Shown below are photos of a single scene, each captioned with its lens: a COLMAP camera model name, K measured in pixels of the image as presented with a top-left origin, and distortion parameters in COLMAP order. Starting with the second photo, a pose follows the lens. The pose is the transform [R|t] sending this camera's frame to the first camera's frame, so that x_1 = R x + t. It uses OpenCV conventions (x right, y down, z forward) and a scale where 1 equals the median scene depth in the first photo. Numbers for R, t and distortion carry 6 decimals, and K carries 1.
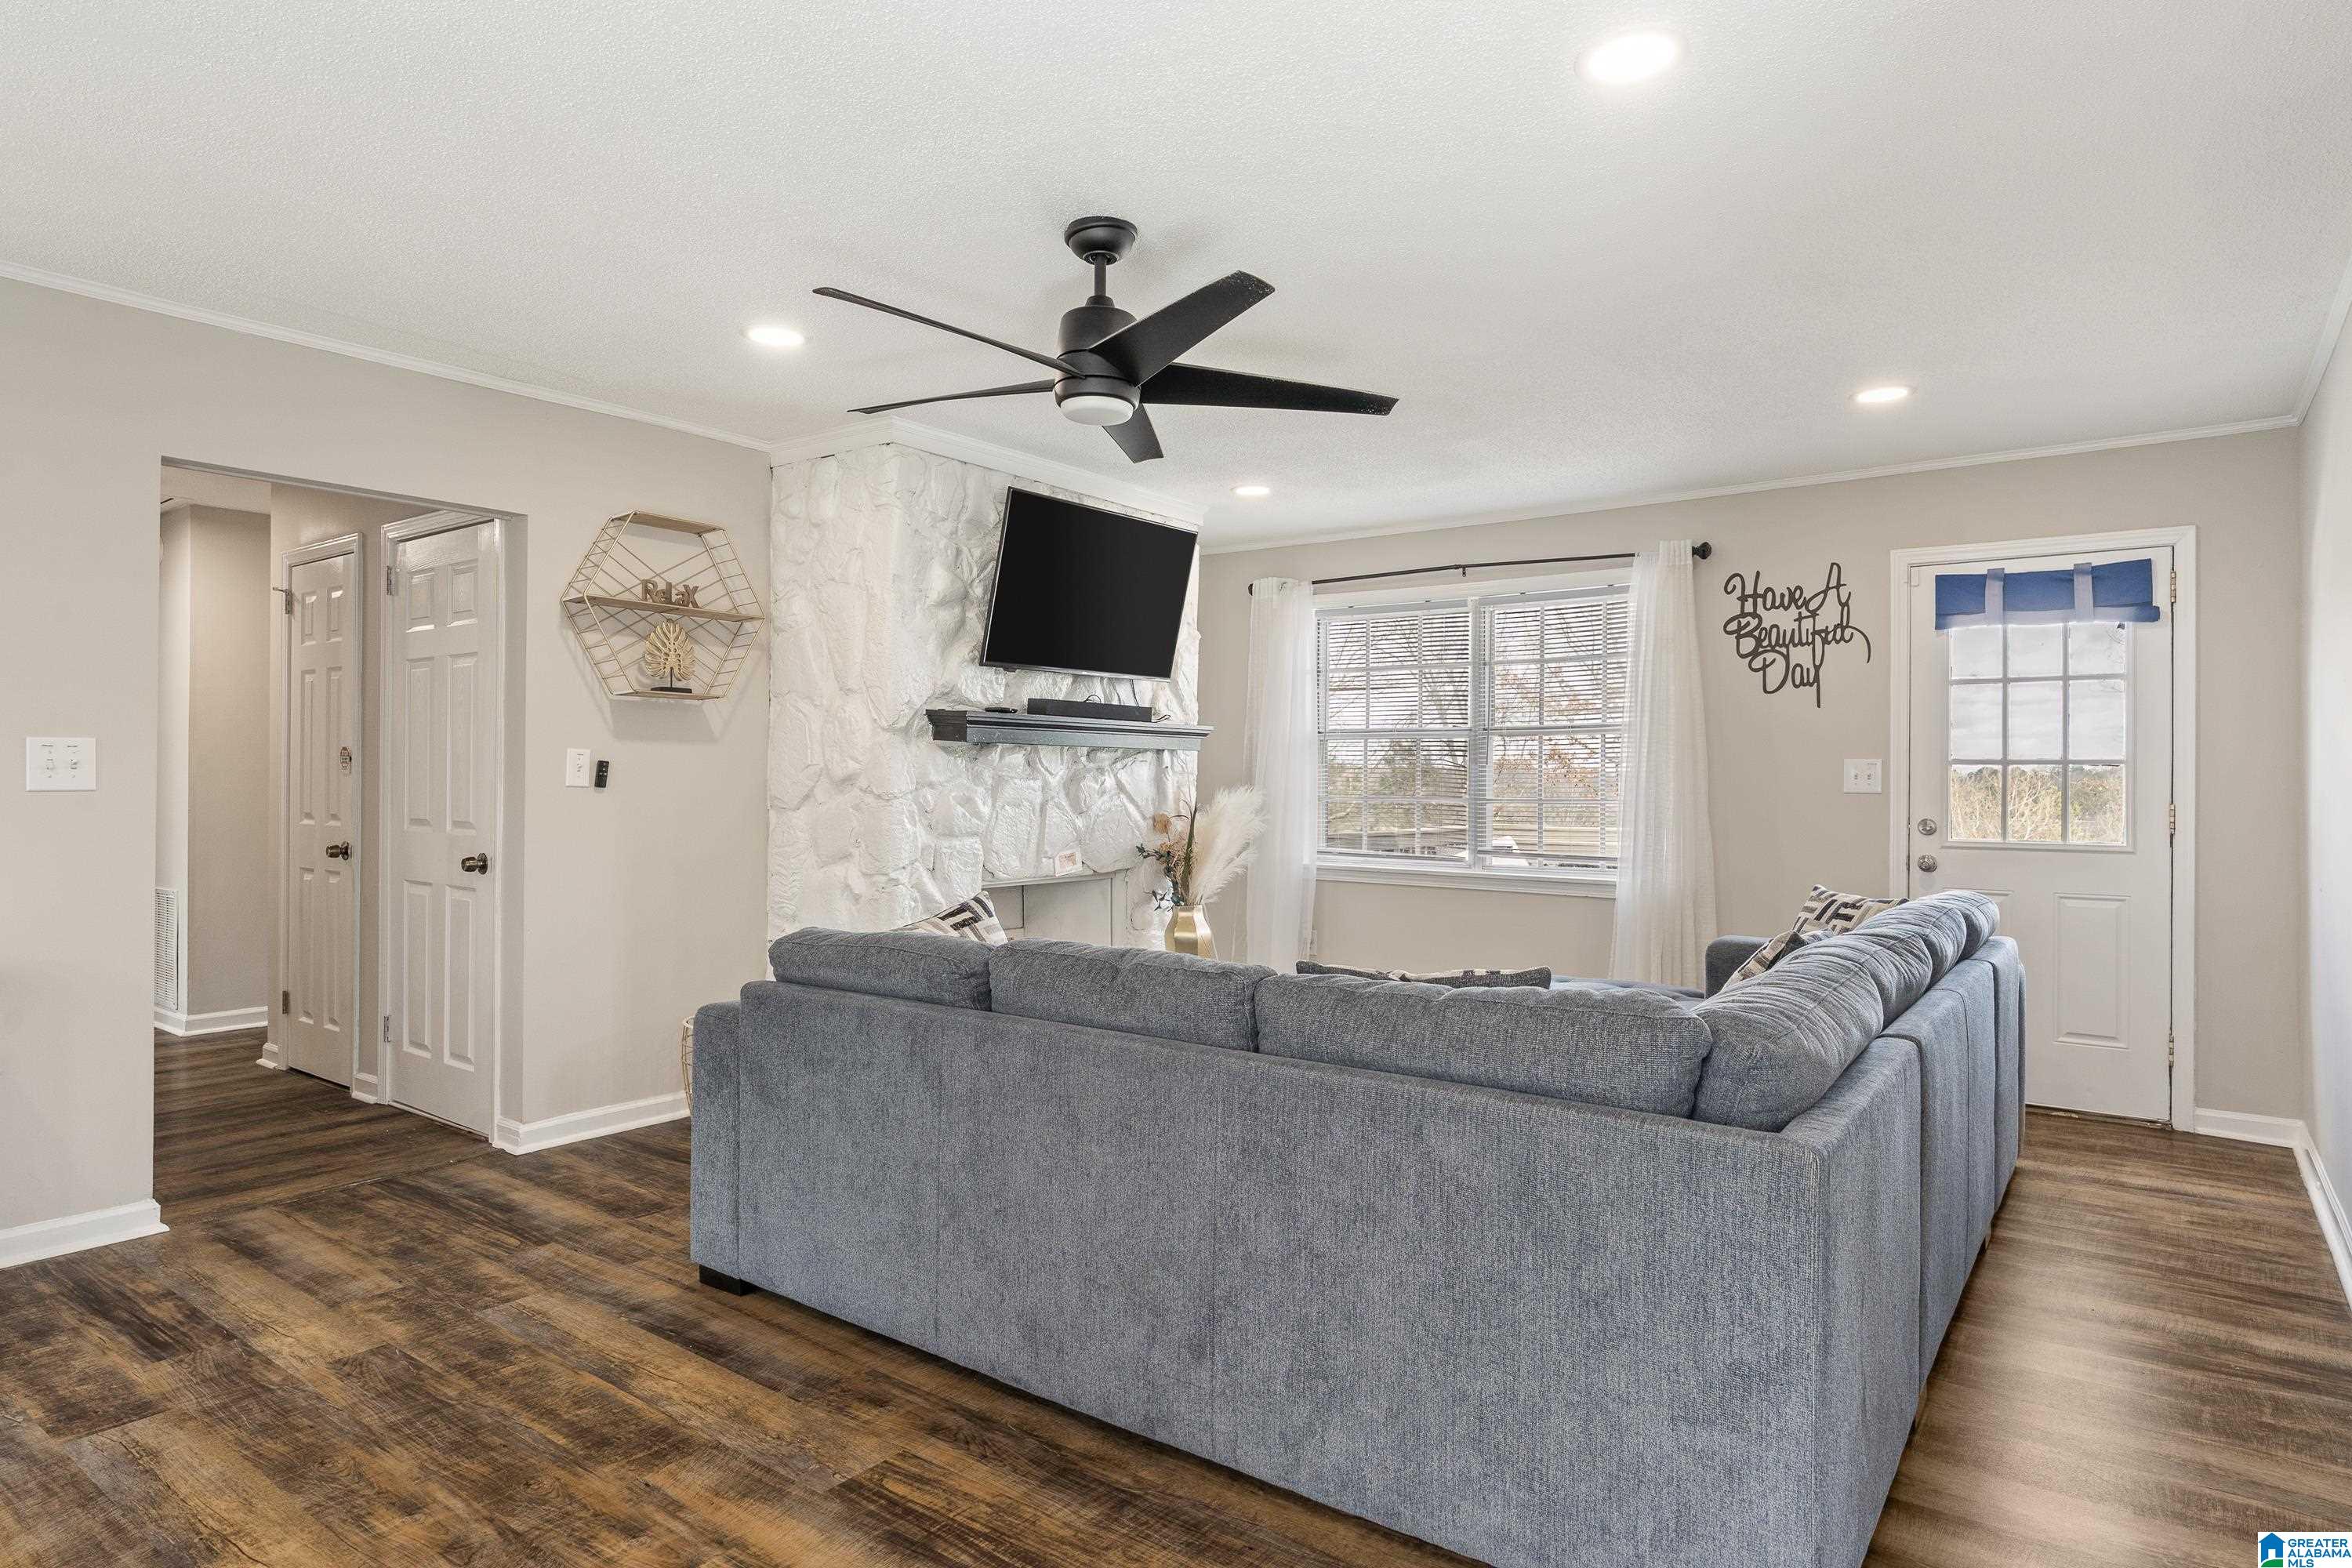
lens RADIAL K [[1312.3, 0, 1176.0], [0, 1312.3, 784.0], [0, 0, 1]] dist [-0.002341, 0.000434]
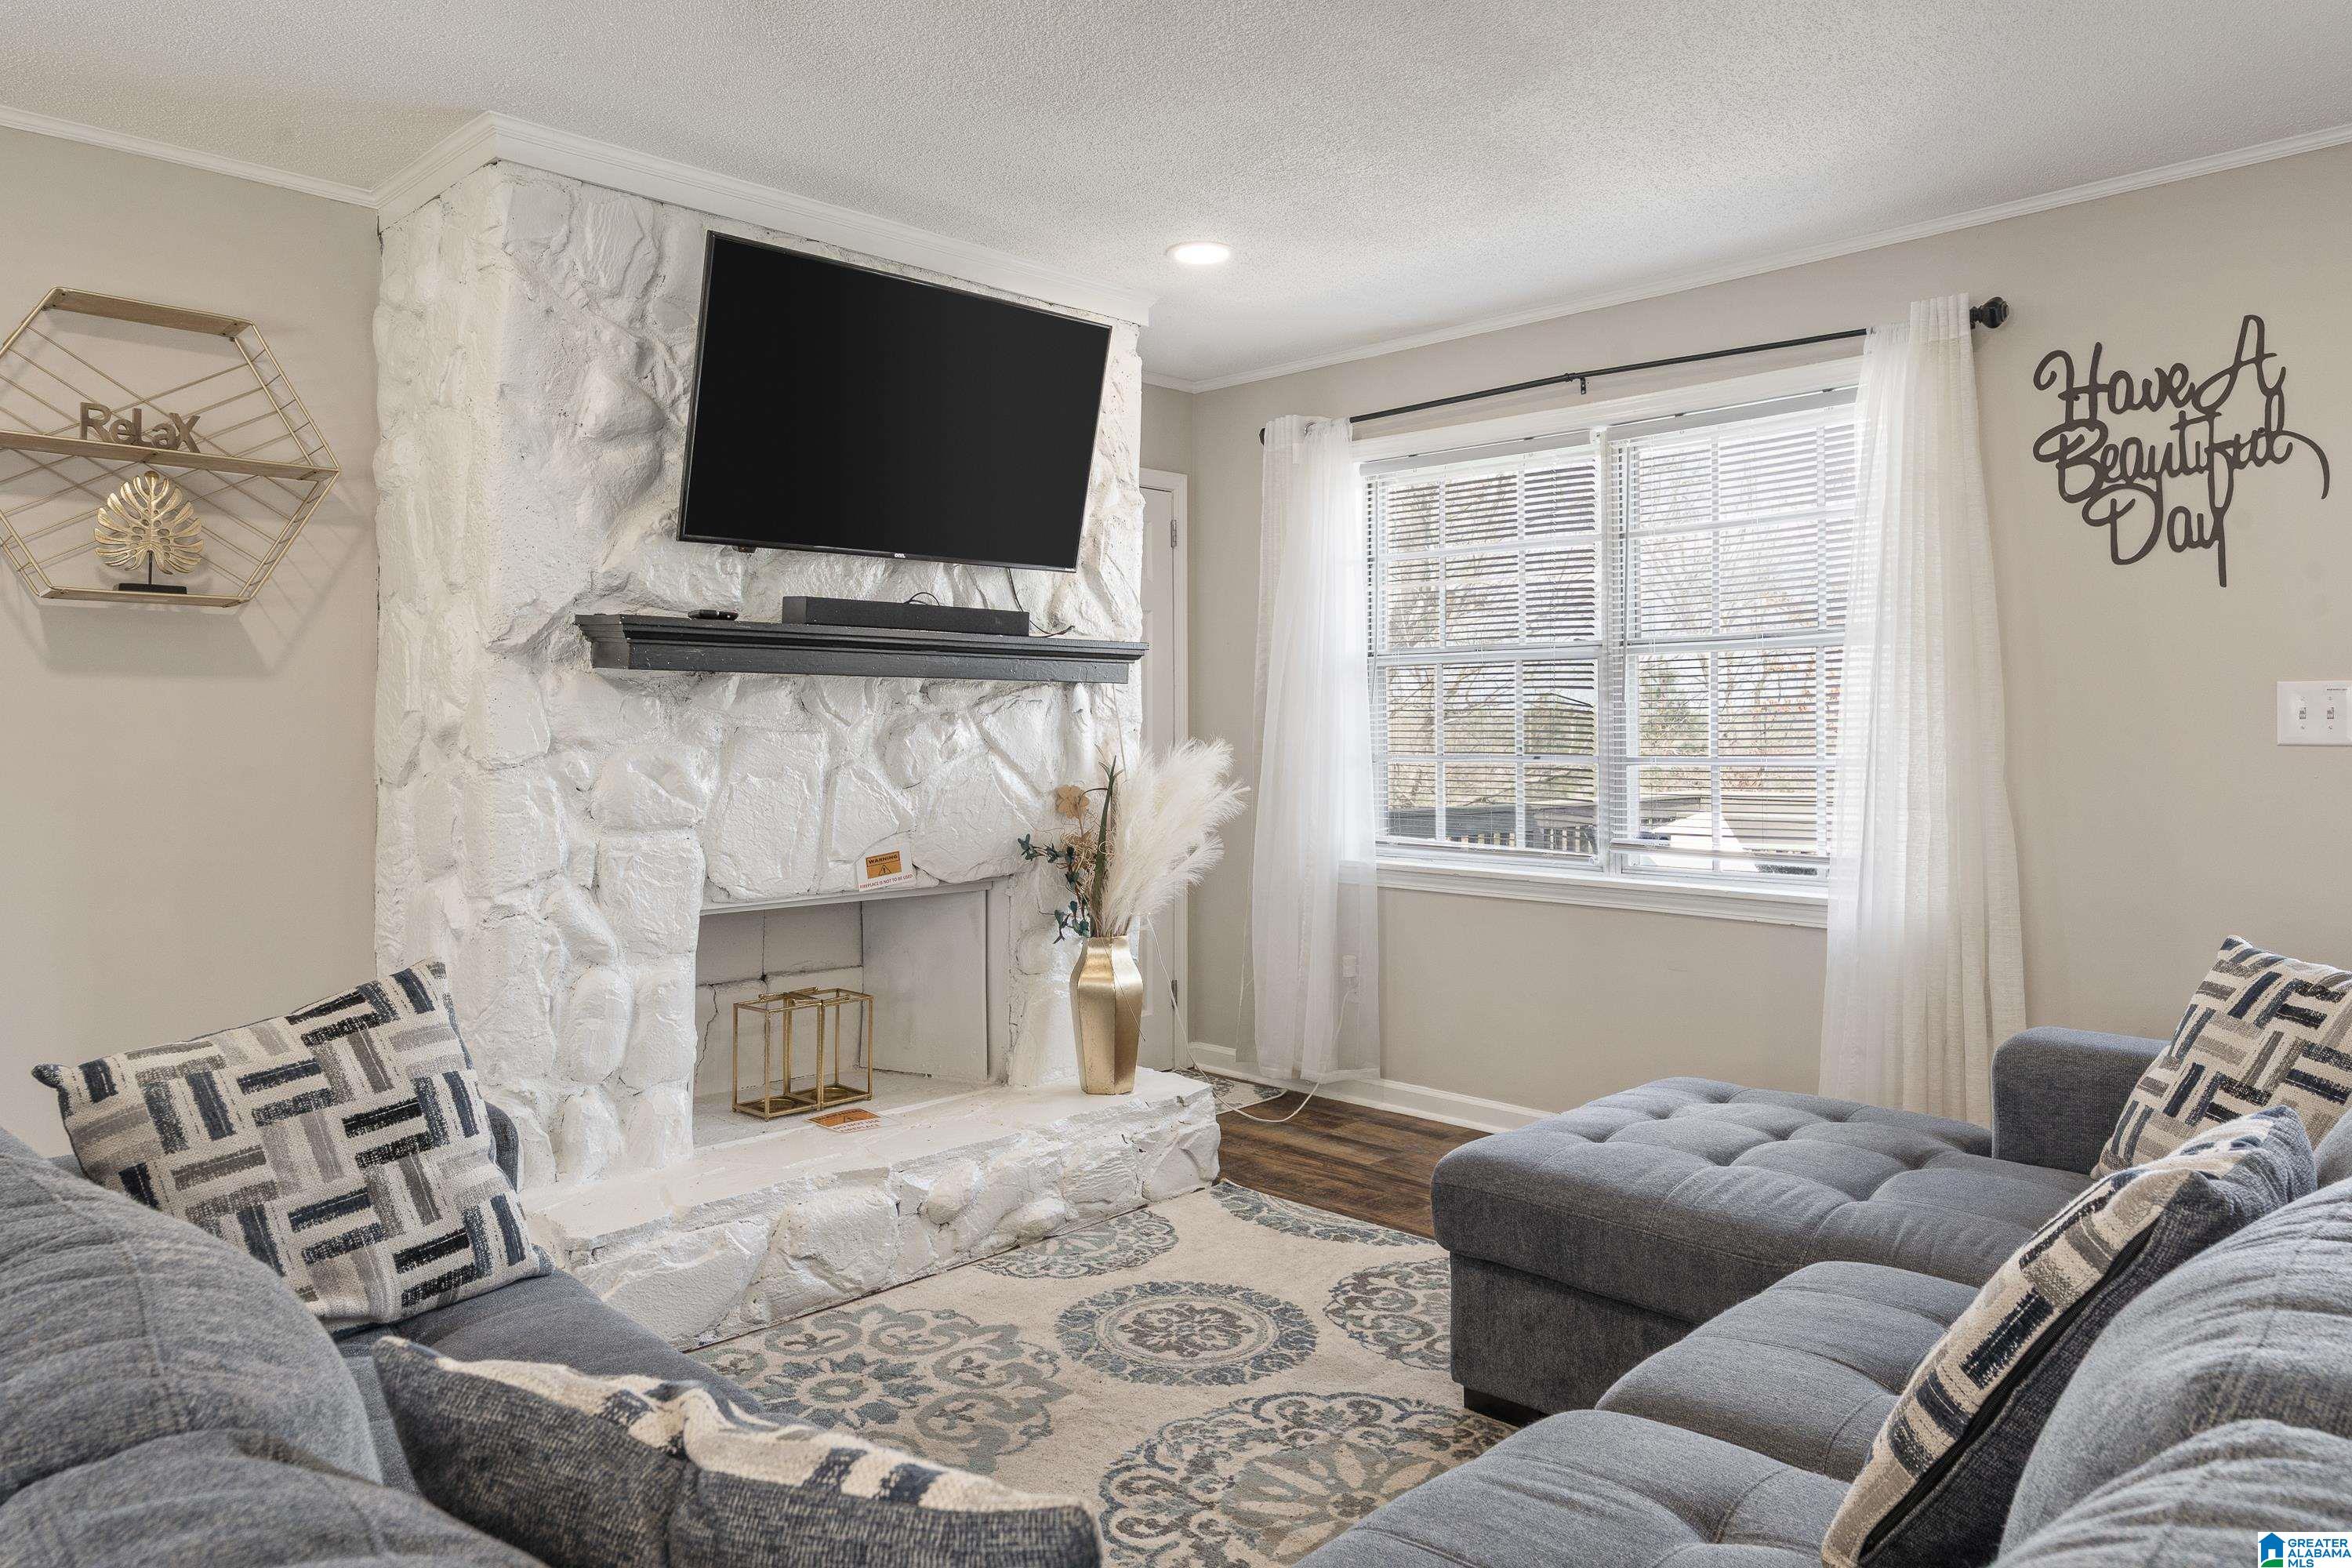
lens RADIAL K [[1521.2, 0, 1172.6], [0, 1521.2, 714.5], [0, 0, 1]] dist [0.001881, 0.002292]
pose [[0.990070, -0.010082, -0.140216, 0.165296], [0.008091, 0.999858, -0.014764, -0.000027], [0.140345, 0.013482, 0.990011, 0.353438]]
